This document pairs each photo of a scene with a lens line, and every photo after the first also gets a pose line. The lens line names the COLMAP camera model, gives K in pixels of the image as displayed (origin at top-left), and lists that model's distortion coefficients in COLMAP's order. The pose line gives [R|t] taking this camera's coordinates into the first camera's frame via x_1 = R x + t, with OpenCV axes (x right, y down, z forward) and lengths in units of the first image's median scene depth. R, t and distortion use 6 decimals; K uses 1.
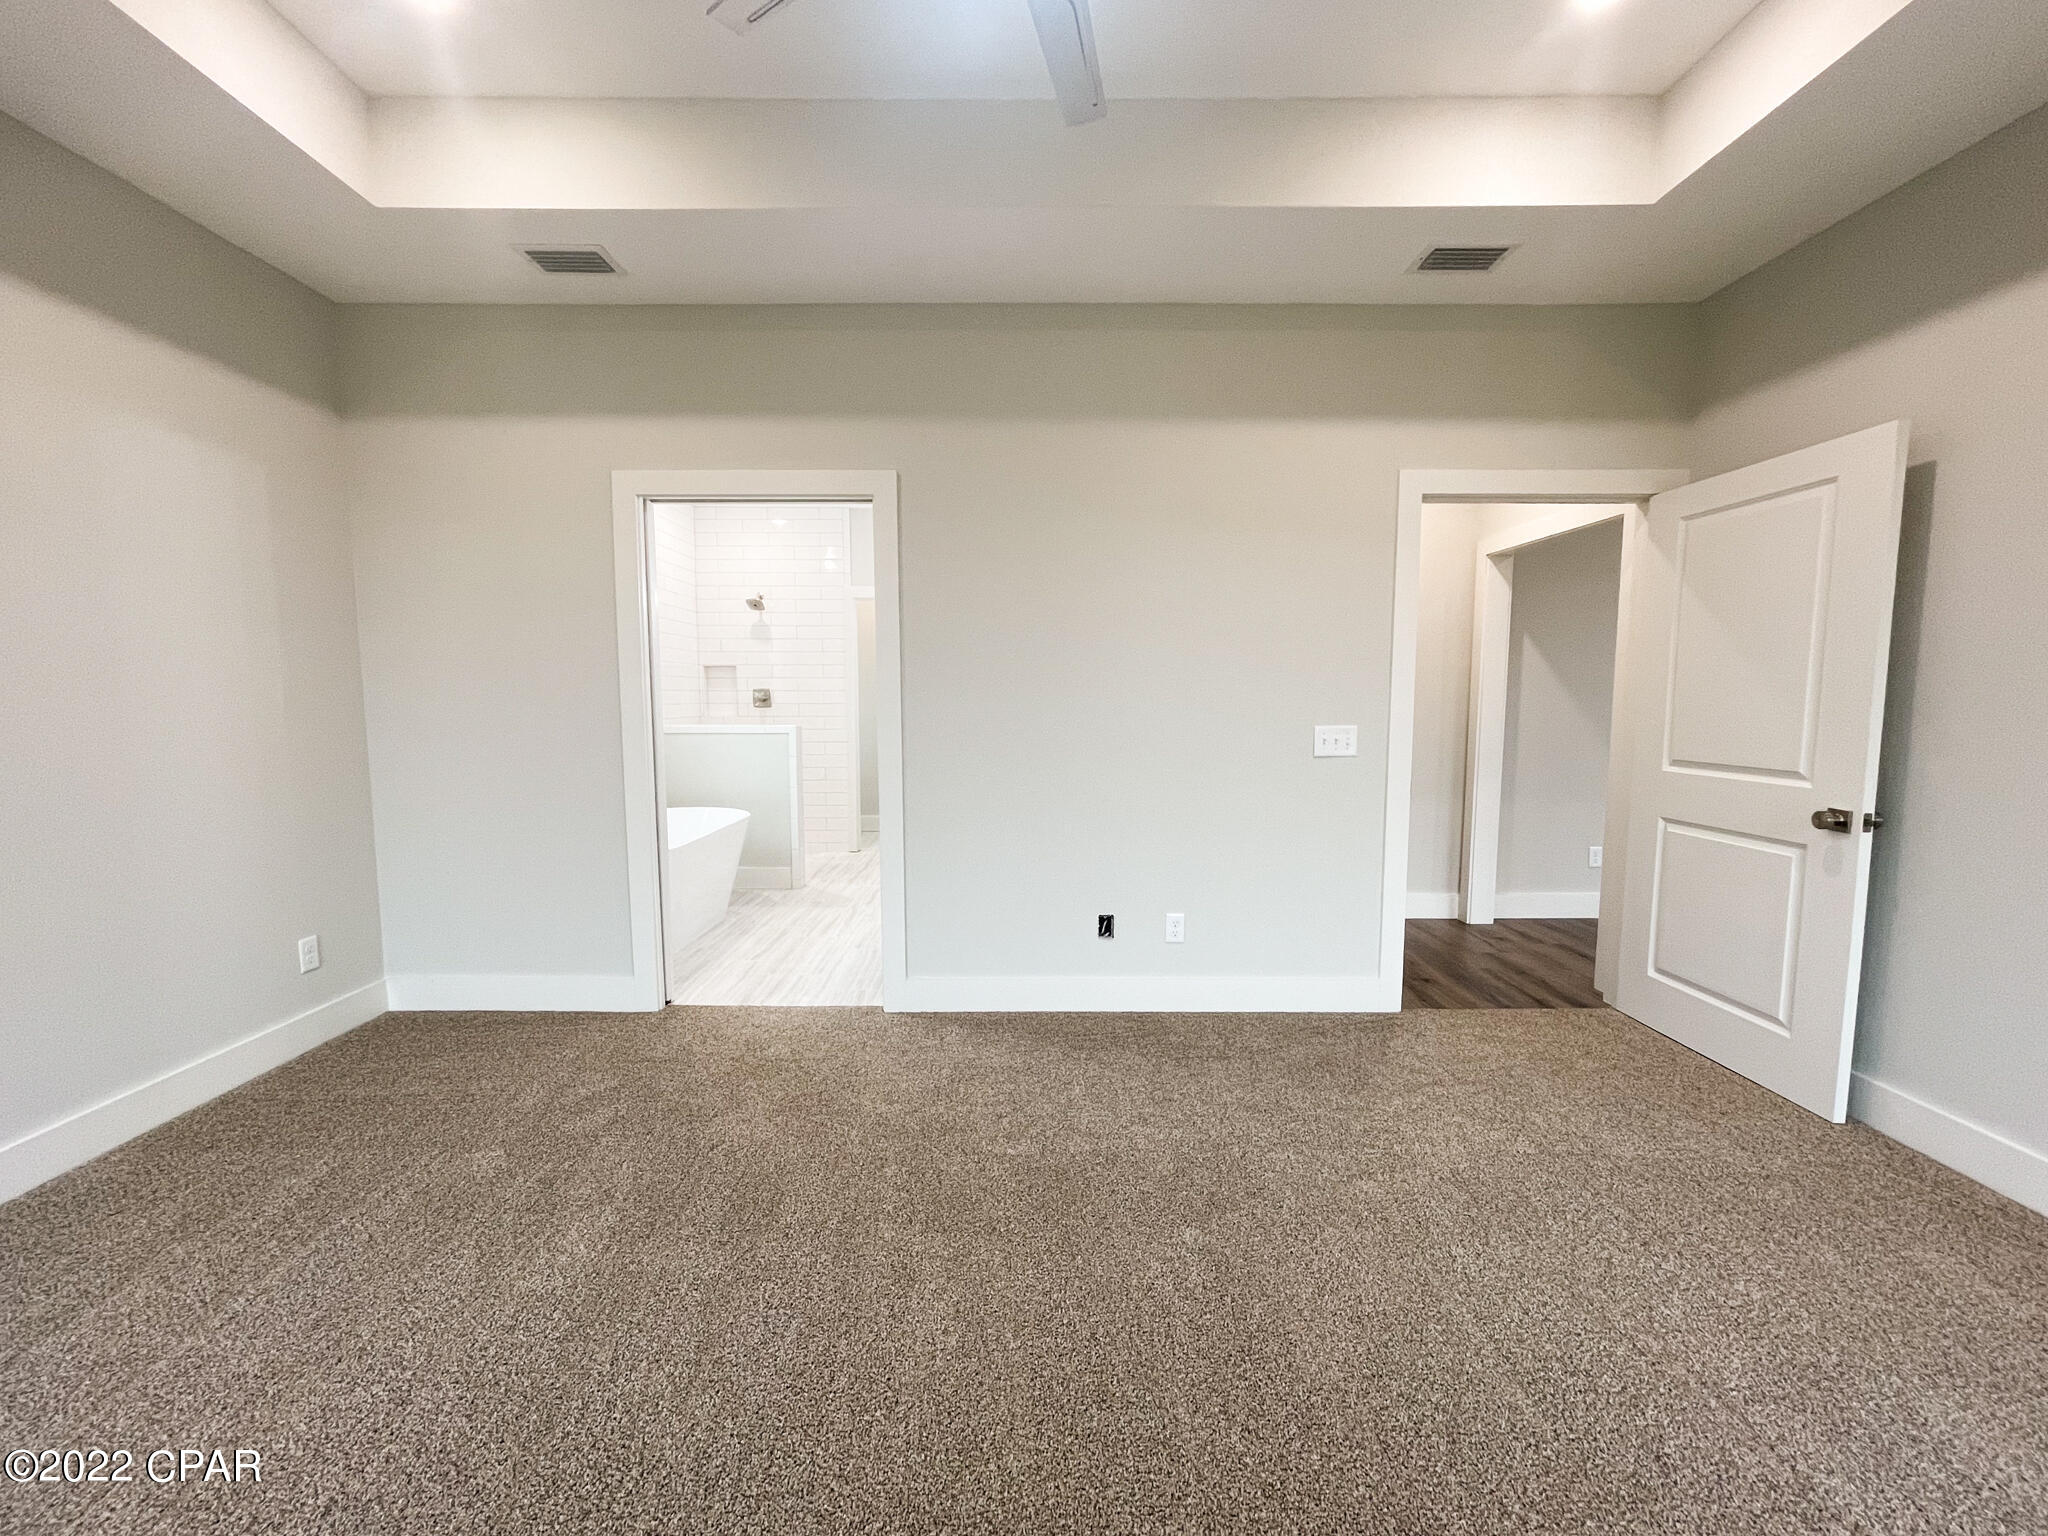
lens RADIAL K [[831.7, 0, 1036.4], [0, 831.7, 766.8], [0, 0, 1]] dist [-0.003440, -0.000161]
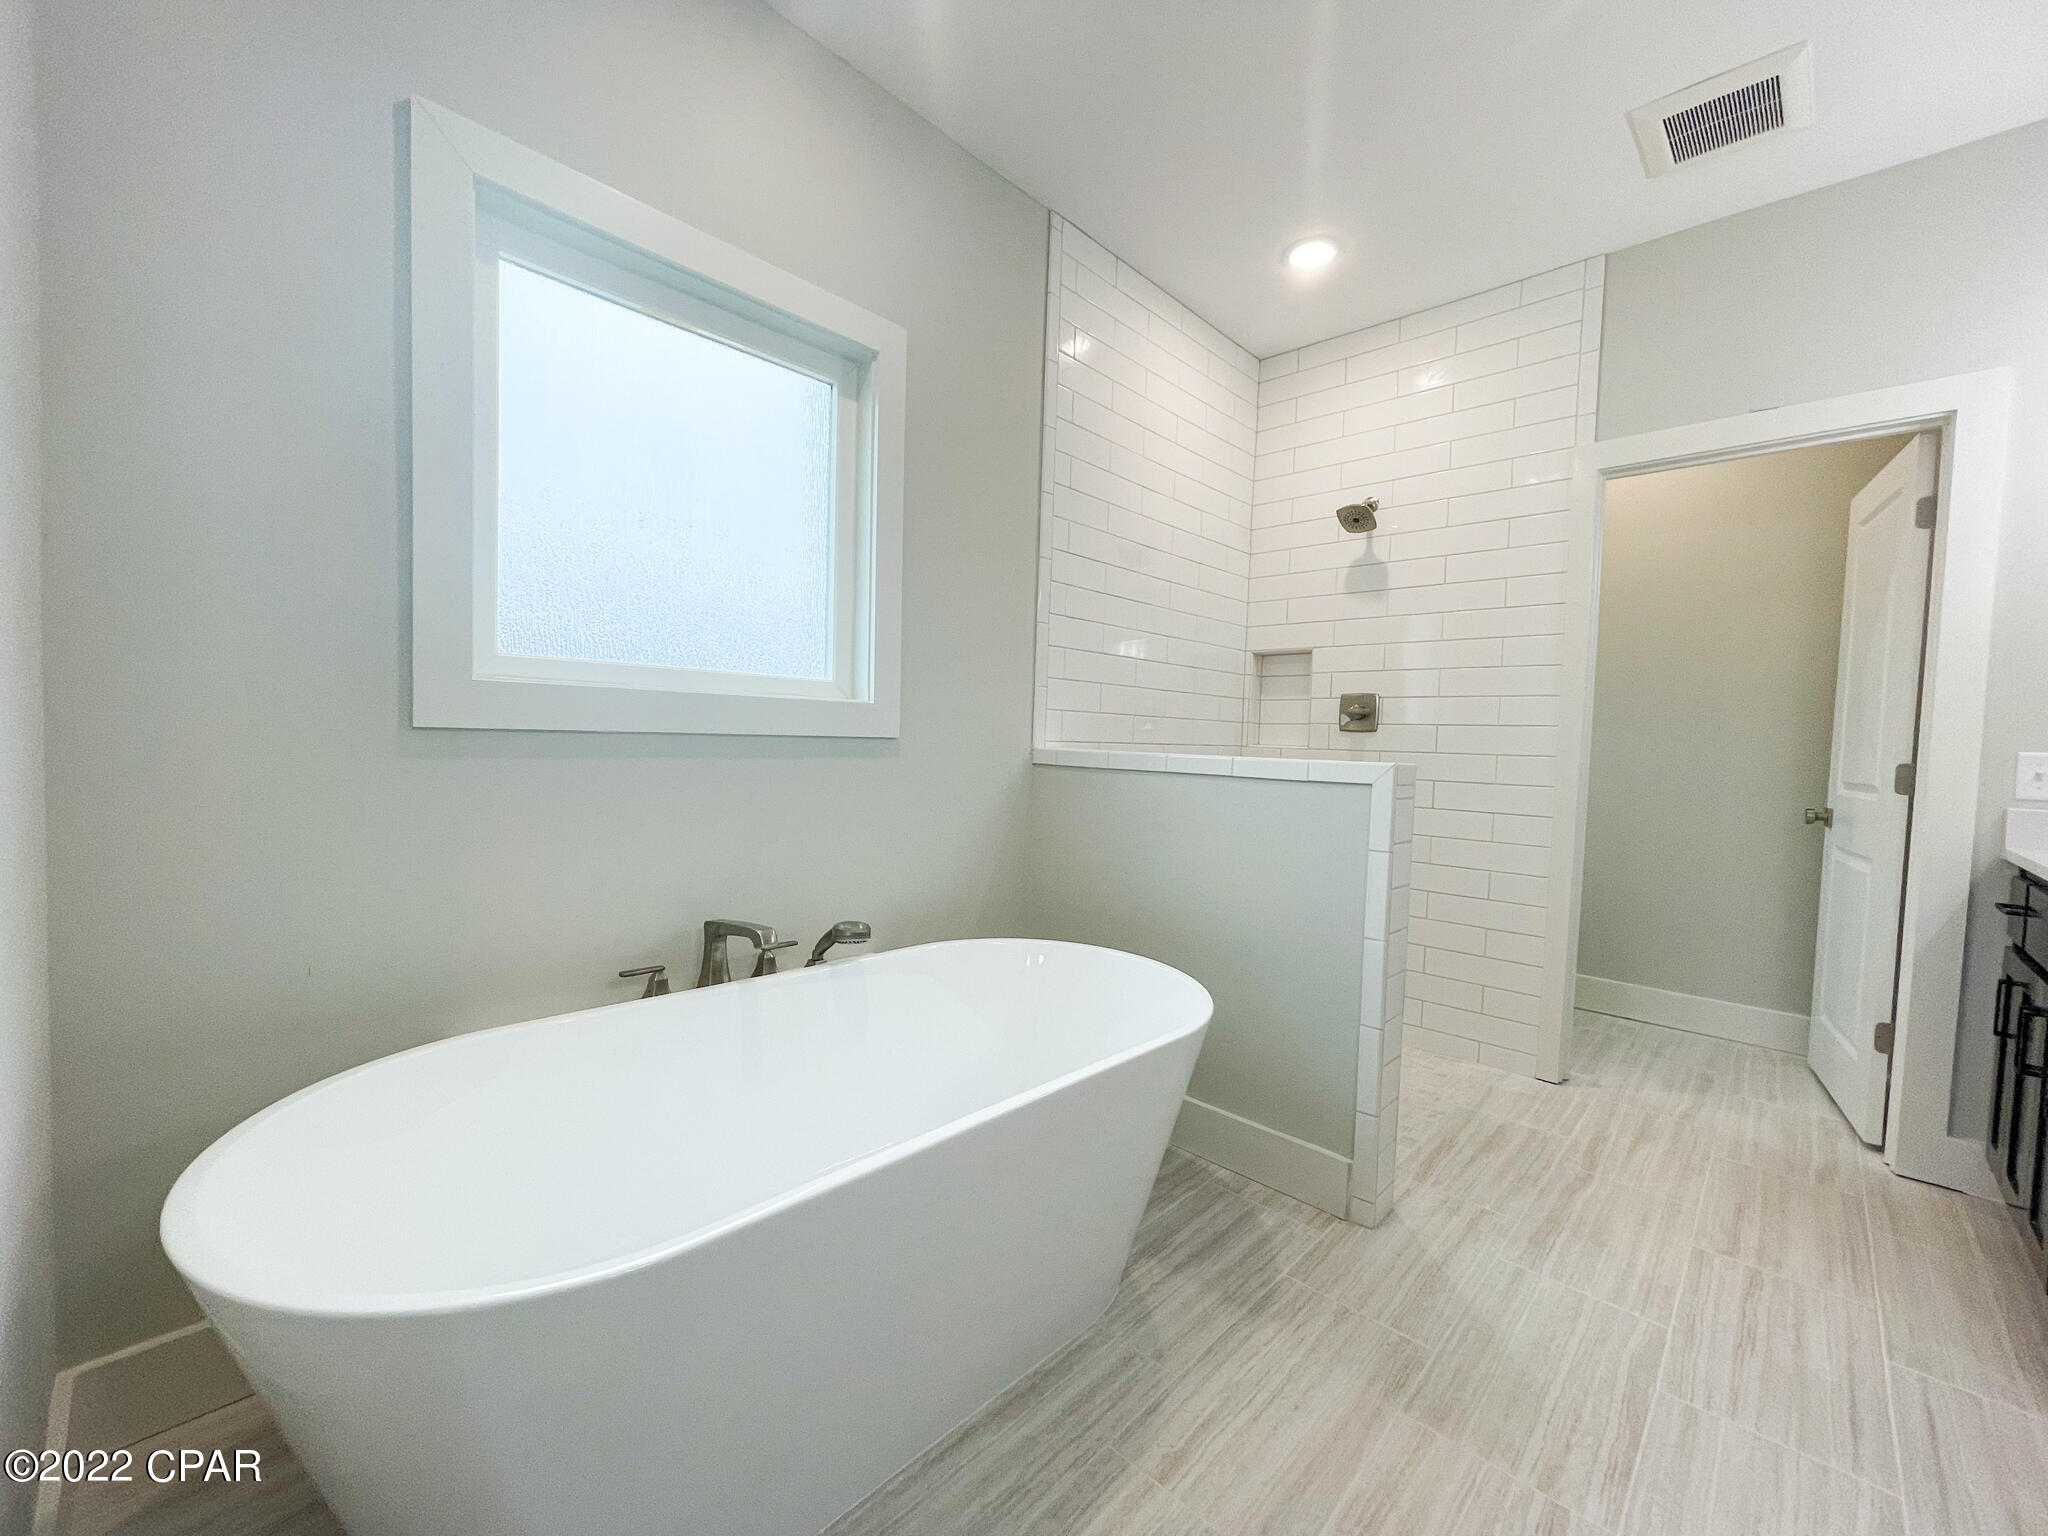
lens RADIAL K [[831.7, 0, 1019.1], [0, 831.7, 772.9], [0, 0, 1]] dist [-0.003440, -0.000161]
pose [[0.702904, 0.048809, -0.709608, -0.123274], [-0.088256, 0.995918, -0.018919, -0.020739], [0.705788, 0.075925, 0.704342, 0.523349]]
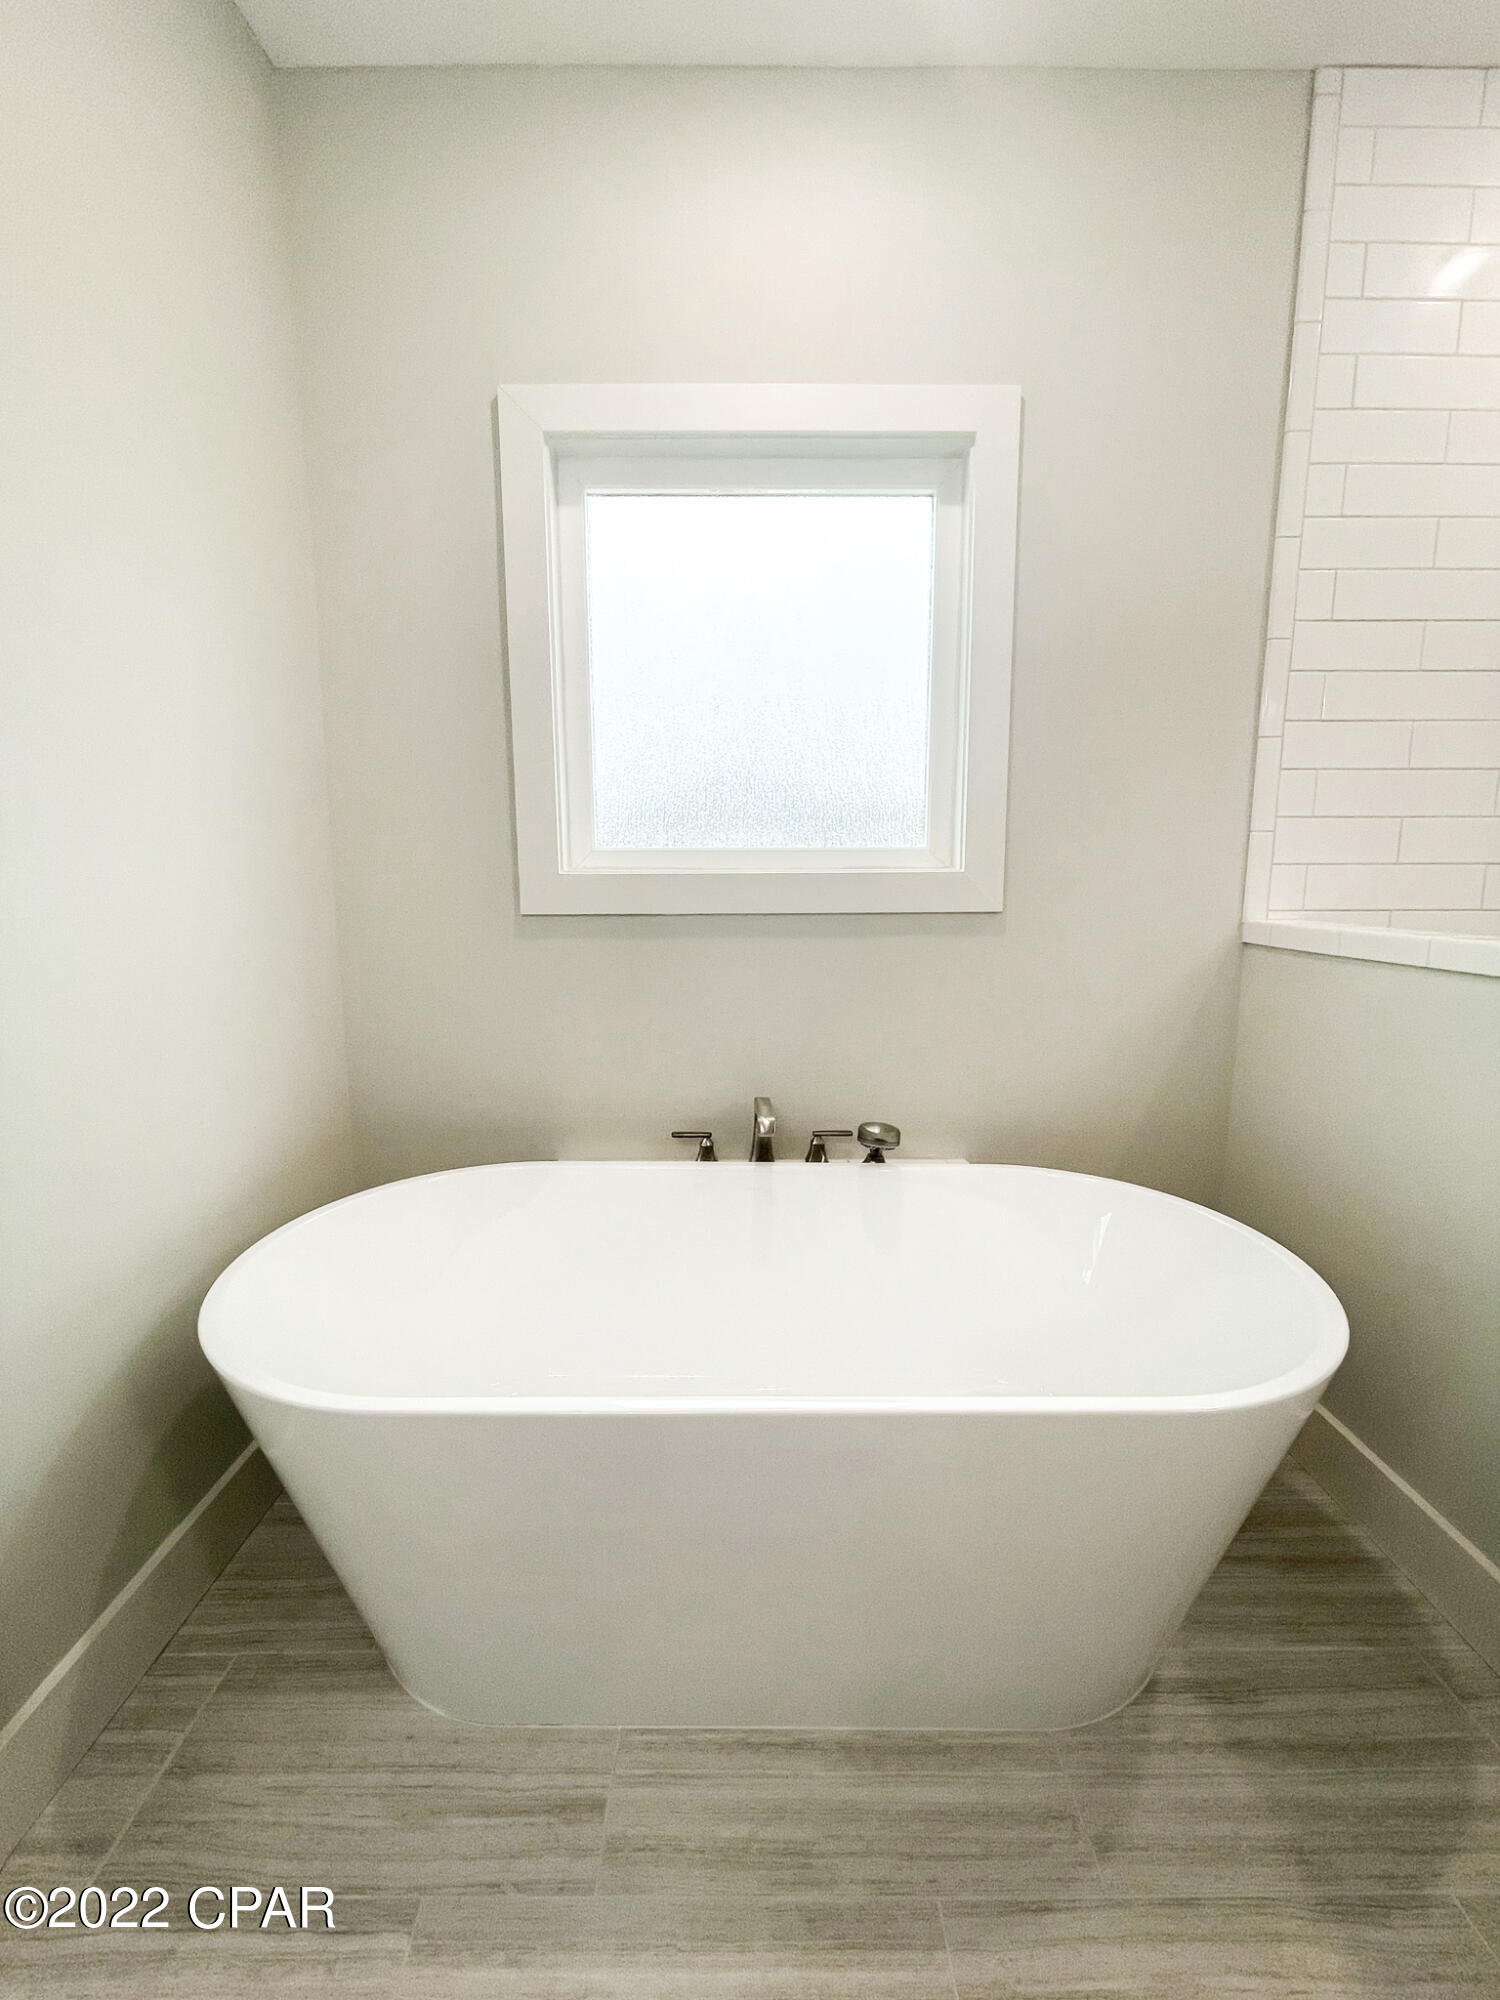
lens RADIAL K [[812.2, 0, 750.5], [0, 812.2, 998.8], [0, 0, 1]] dist [-0.003440, -0.000161]
pose [[-0.029883, 0.136275, -0.990220, -0.121605], [-0.079865, 0.987170, 0.138265, -0.038585], [0.996358, 0.083216, -0.018616, 0.645363]]
